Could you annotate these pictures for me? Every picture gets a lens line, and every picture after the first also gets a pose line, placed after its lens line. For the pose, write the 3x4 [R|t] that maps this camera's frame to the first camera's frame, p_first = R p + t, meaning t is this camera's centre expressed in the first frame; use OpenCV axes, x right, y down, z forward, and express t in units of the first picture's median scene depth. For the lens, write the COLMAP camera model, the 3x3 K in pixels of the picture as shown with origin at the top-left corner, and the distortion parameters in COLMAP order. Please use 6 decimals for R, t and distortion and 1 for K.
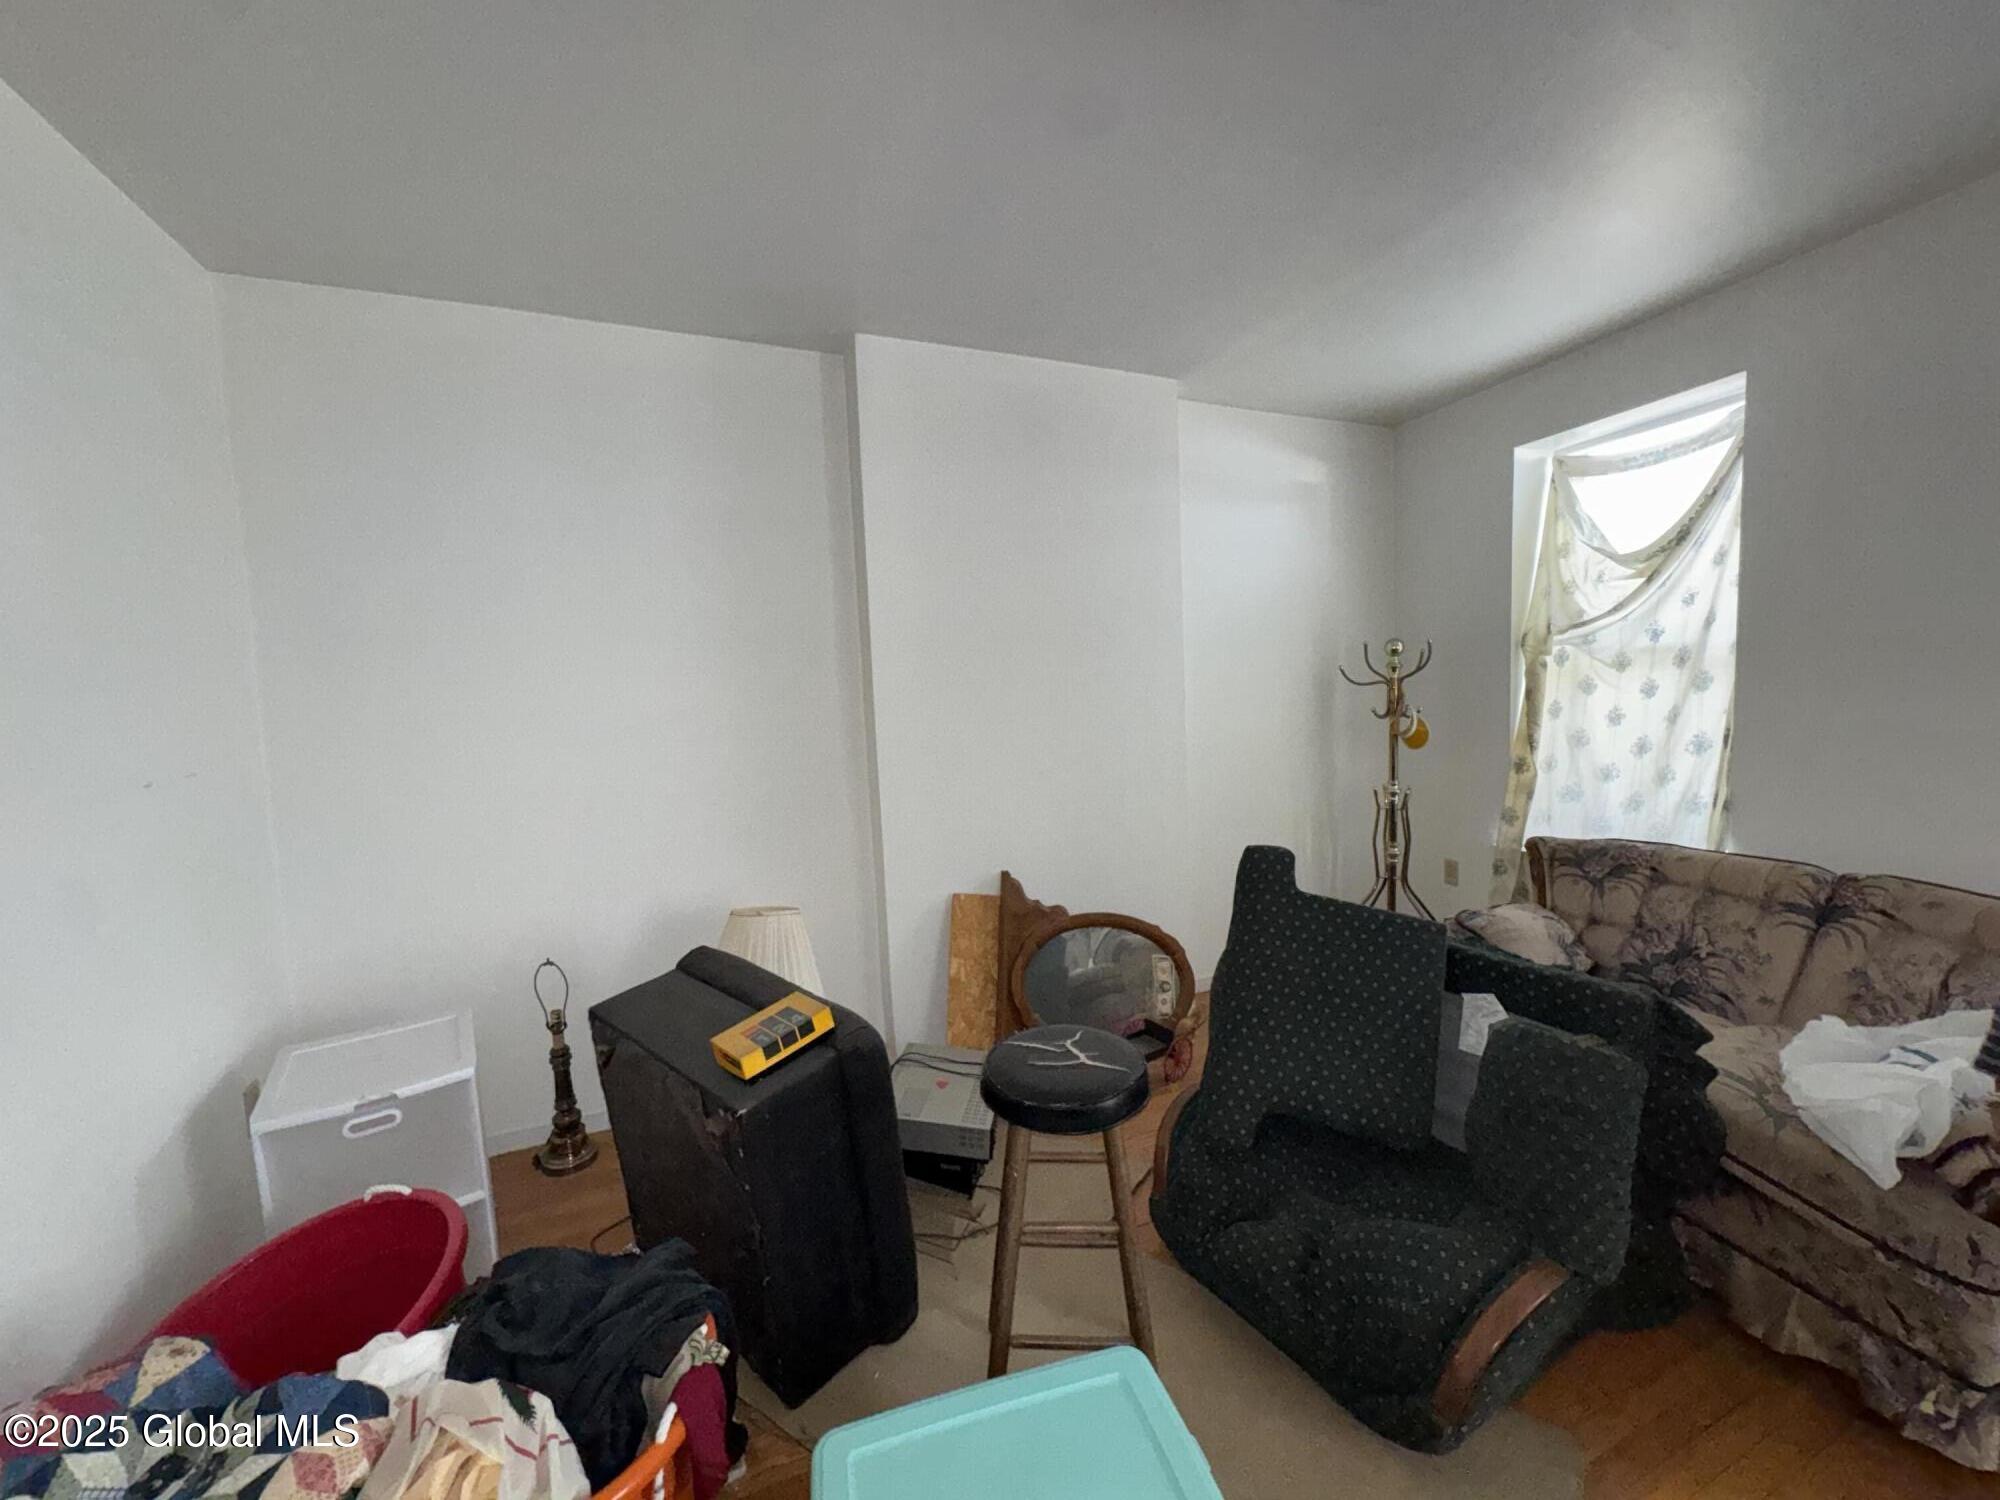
lens RADIAL K [[797.0, 0, 1005.8], [0, 797.0, 753.1], [0, 0, 1]] dist [-0.003618, 0.000350]
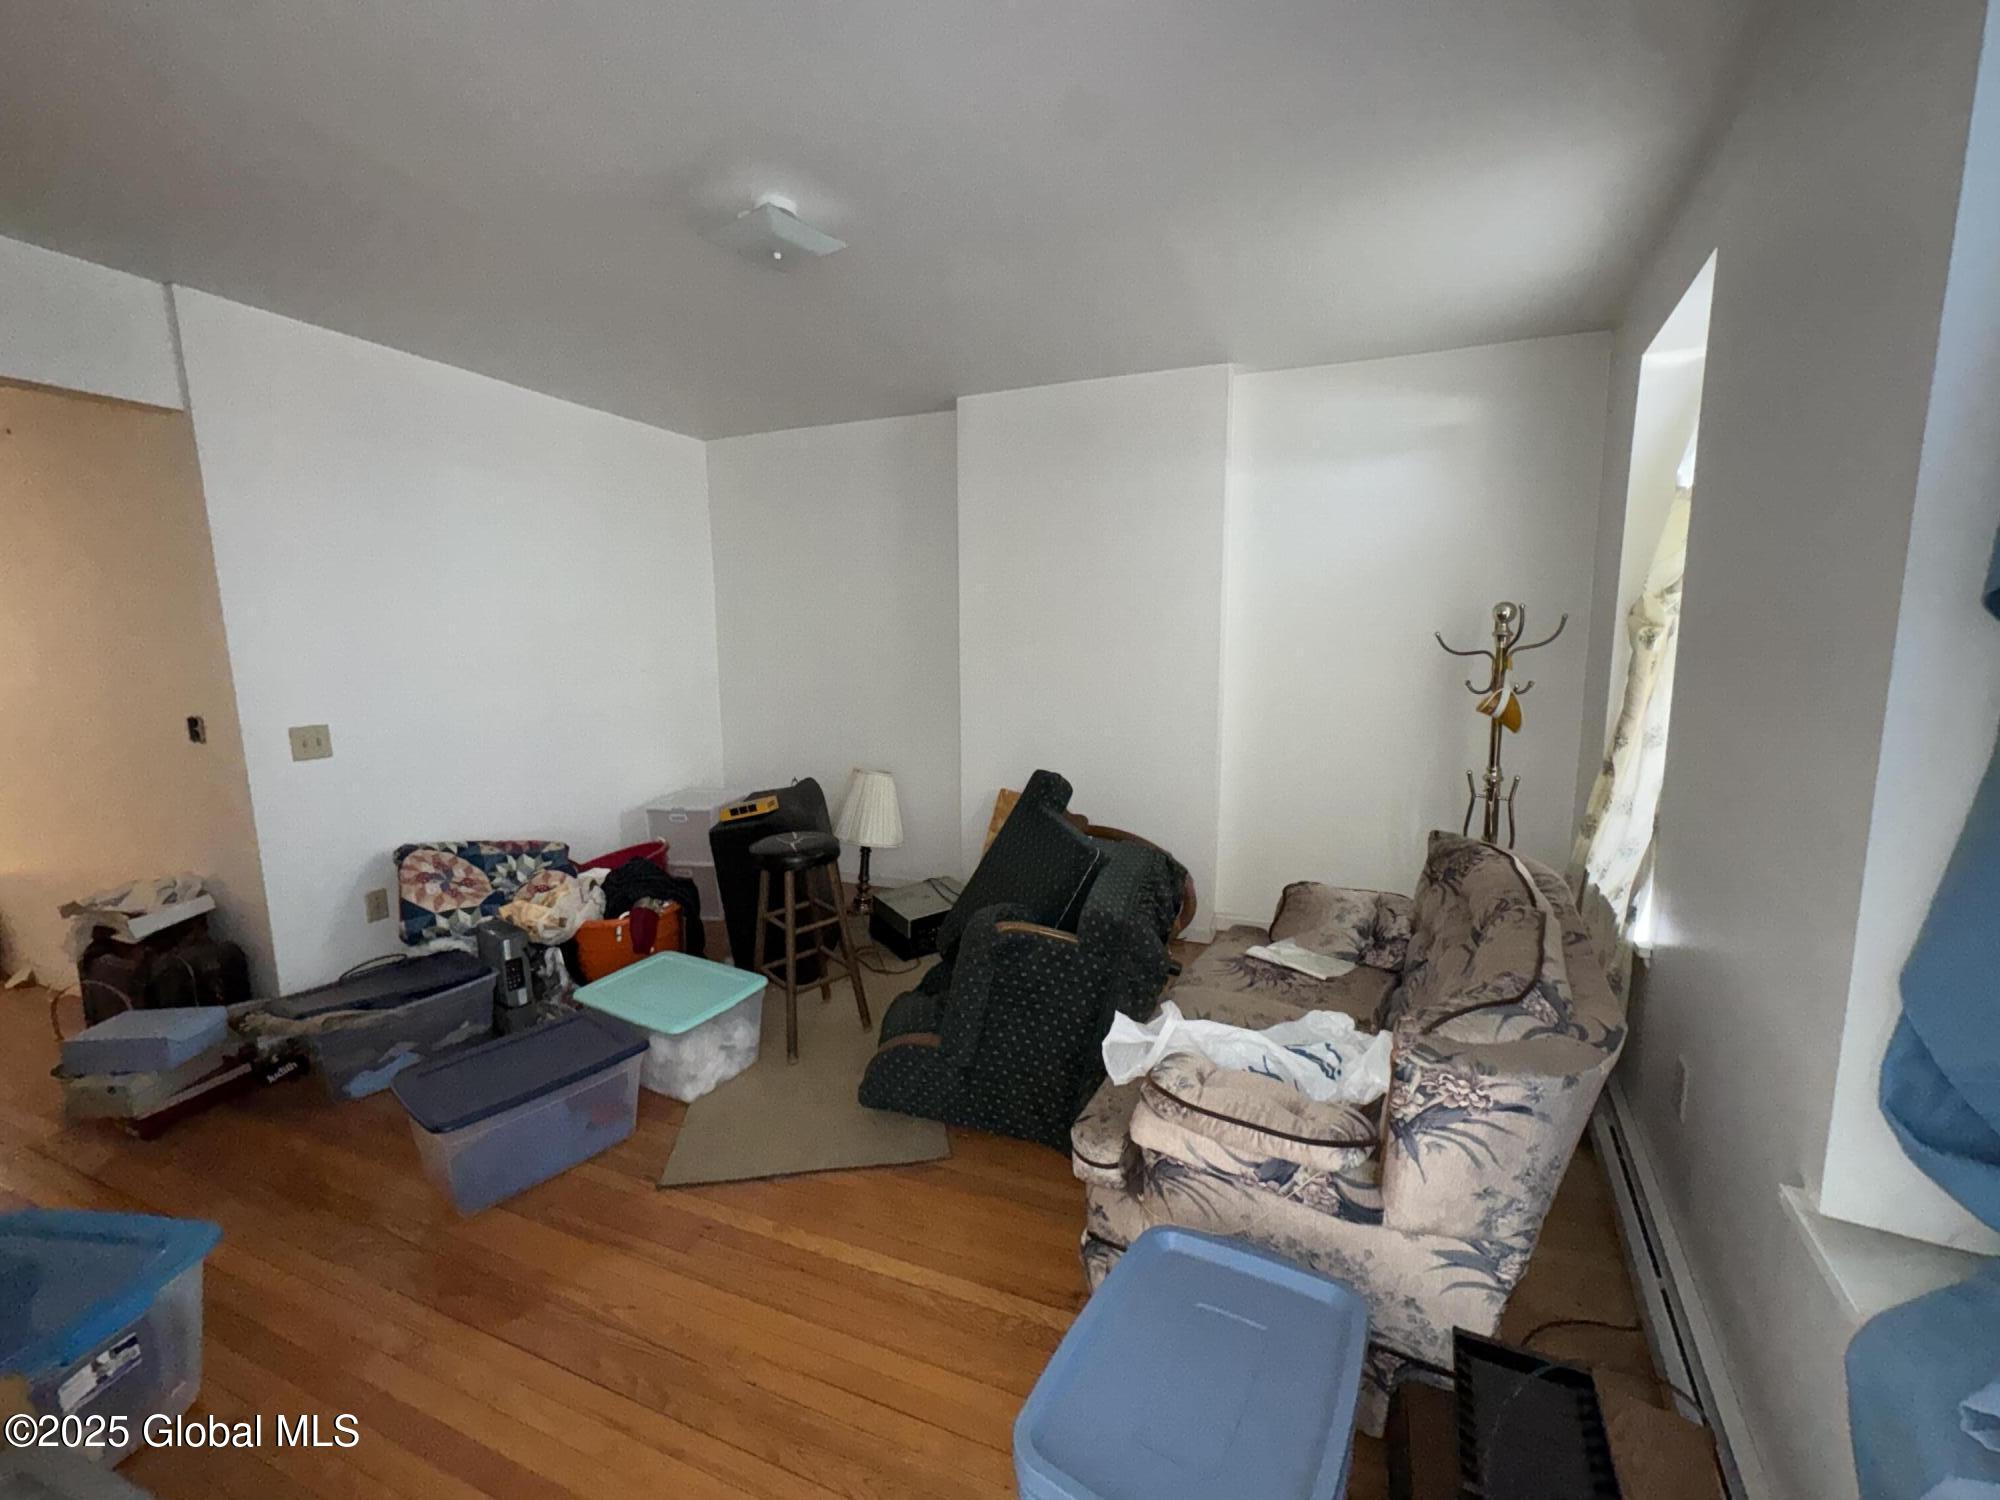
lens RADIAL K [[797.0, 0, 993.0], [0, 797.0, 754.8], [0, 0, 1]] dist [-0.003618, 0.000350]
pose [[0.697567, 0.141060, -0.702497, 0.895551], [-0.079664, 0.989620, 0.119609, -0.049082], [0.712077, -0.027472, 0.701563, 0.000120]]
